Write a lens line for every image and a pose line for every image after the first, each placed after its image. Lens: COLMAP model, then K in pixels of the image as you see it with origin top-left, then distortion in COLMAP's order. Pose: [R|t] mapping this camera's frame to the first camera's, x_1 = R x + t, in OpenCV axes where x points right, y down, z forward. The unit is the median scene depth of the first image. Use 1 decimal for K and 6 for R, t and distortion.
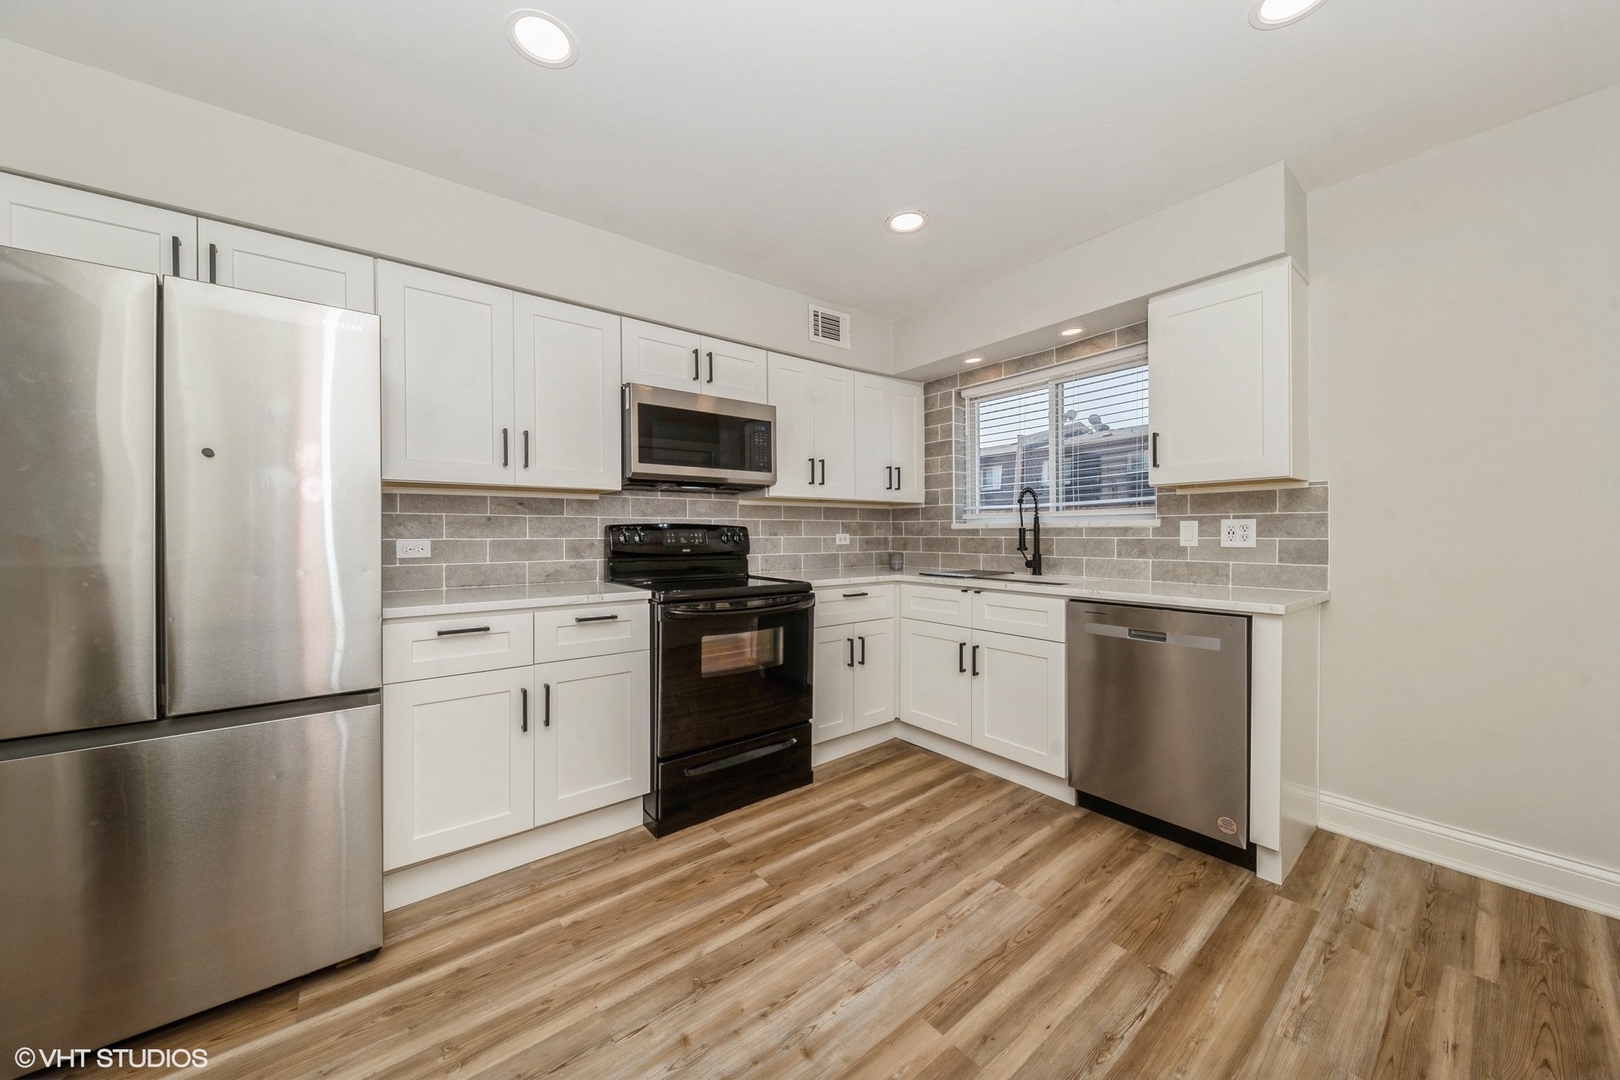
lens RADIAL K [[558.6, 0, 809.9], [0, 558.6, 536.2], [0, 0, 1]] dist [0.009904, -0.008925]
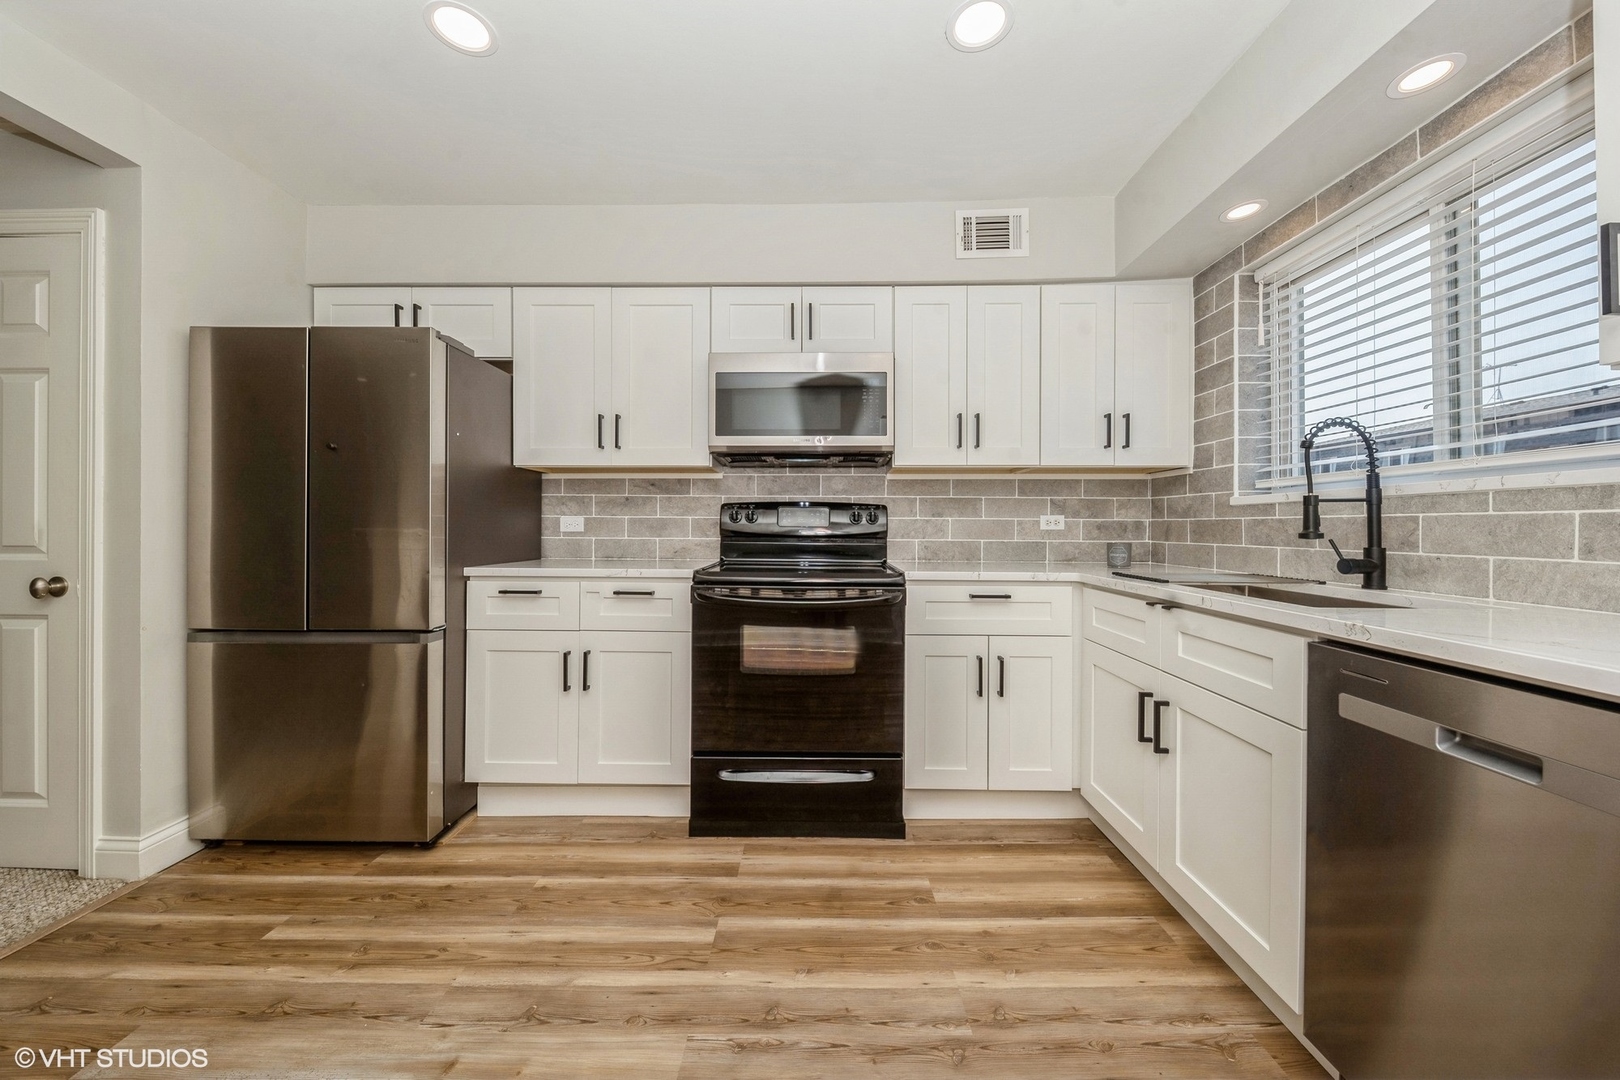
lens RADIAL K [[557.8, 0, 810.5], [0, 557.8, 528.2], [0, 0, 1]] dist [0.002340, -0.003971]
pose [[0.776874, 0.007437, -0.629612, 0.402741], [-0.009704, 0.999953, -0.000162, 0.023559], [0.629581, 0.006236, 0.776910, 0.353218]]
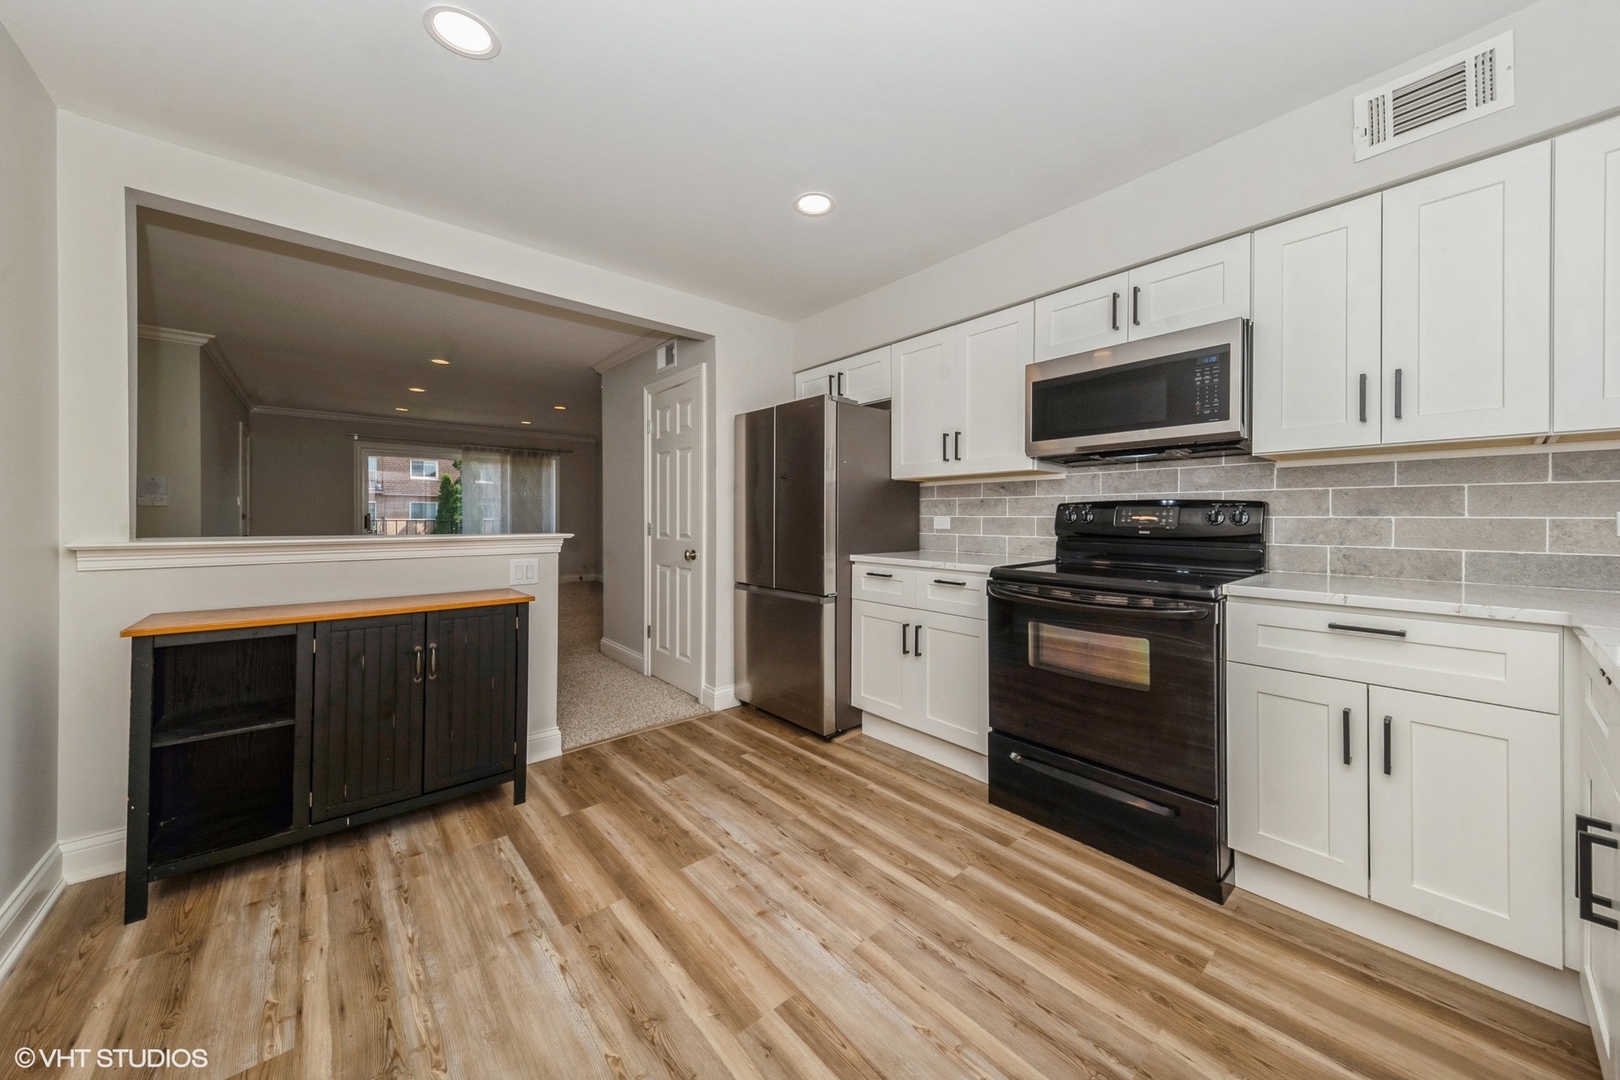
lens RADIAL K [[558.0, 0, 814.7], [0, 558.0, 516.1], [0, 0, 1]] dist [0.021186, -0.006297]
pose [[0.045629, 0.004238, -0.998949, 0.664211], [-0.003821, 0.999984, 0.004068, 0.000238], [0.998951, 0.003631, 0.045644, 0.542954]]
